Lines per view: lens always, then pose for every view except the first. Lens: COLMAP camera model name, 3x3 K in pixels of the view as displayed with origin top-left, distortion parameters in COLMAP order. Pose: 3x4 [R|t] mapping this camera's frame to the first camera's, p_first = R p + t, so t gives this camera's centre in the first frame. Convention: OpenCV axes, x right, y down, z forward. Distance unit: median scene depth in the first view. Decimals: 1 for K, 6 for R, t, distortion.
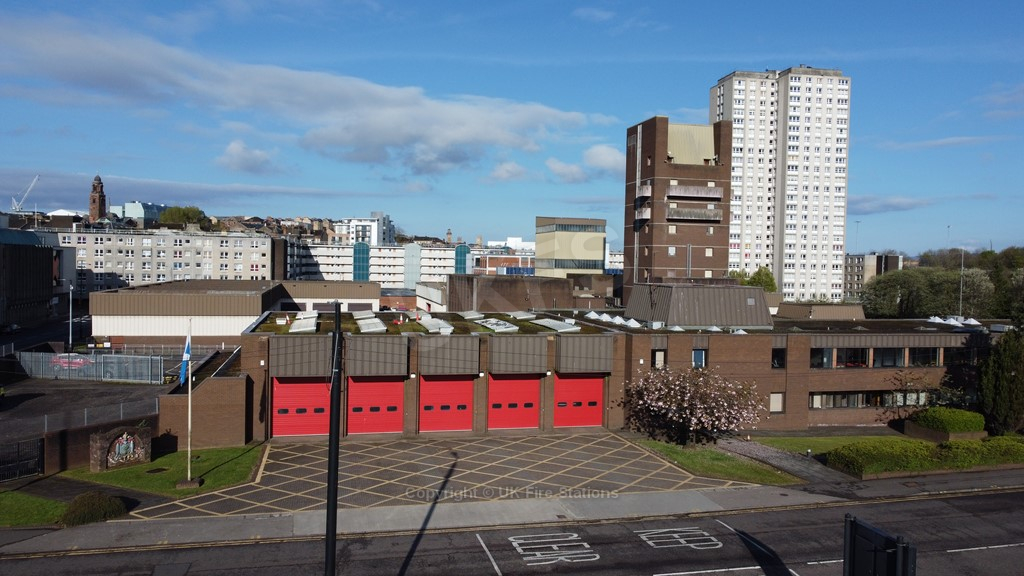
lens RADIAL K [[773.7, 0, 512.0], [0, 773.7, 288.2], [0, 0, 1]] dist [0.010117, -0.013643]
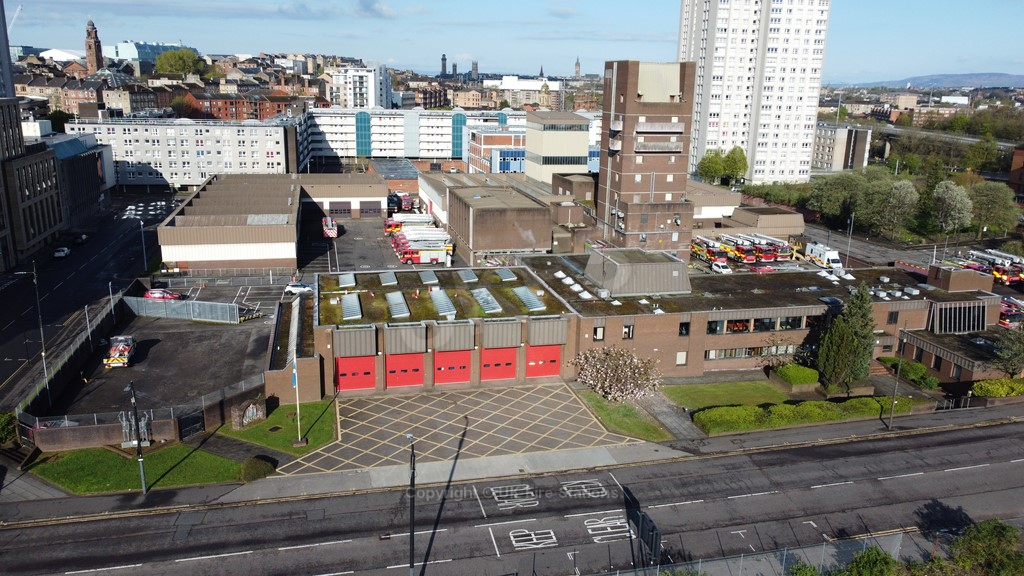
lens RADIAL K [[773.7, 0, 511.9], [0, 773.7, 286.3], [0, 0, 1]] dist [0.010117, -0.013643]
pose [[0.999989, 0.002389, 0.004151, 0.009968], [-0.003263, 0.974296, 0.225248, -0.150012], [-0.003507, -0.225259, 0.974293, -0.181328]]
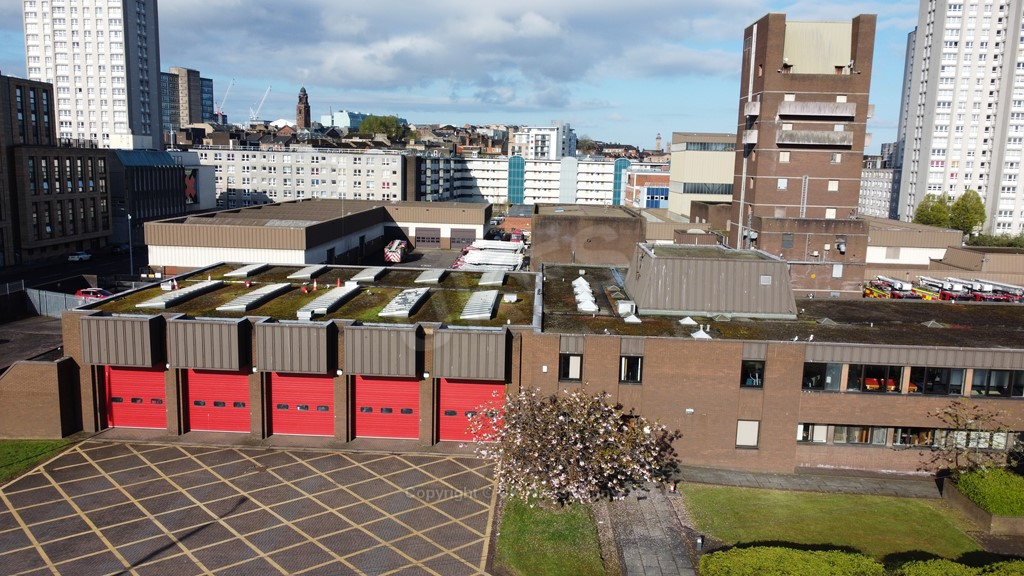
lens RADIAL K [[773.7, 0, 511.9], [0, 773.7, 287.0], [0, 0, 1]] dist [0.010117, -0.013643]
pose [[0.961584, 0.049476, -0.270015, 0.156754], [-0.016484, 0.992256, 0.123113, -0.035446], [0.274015, -0.113932, 0.954953, 0.132366]]
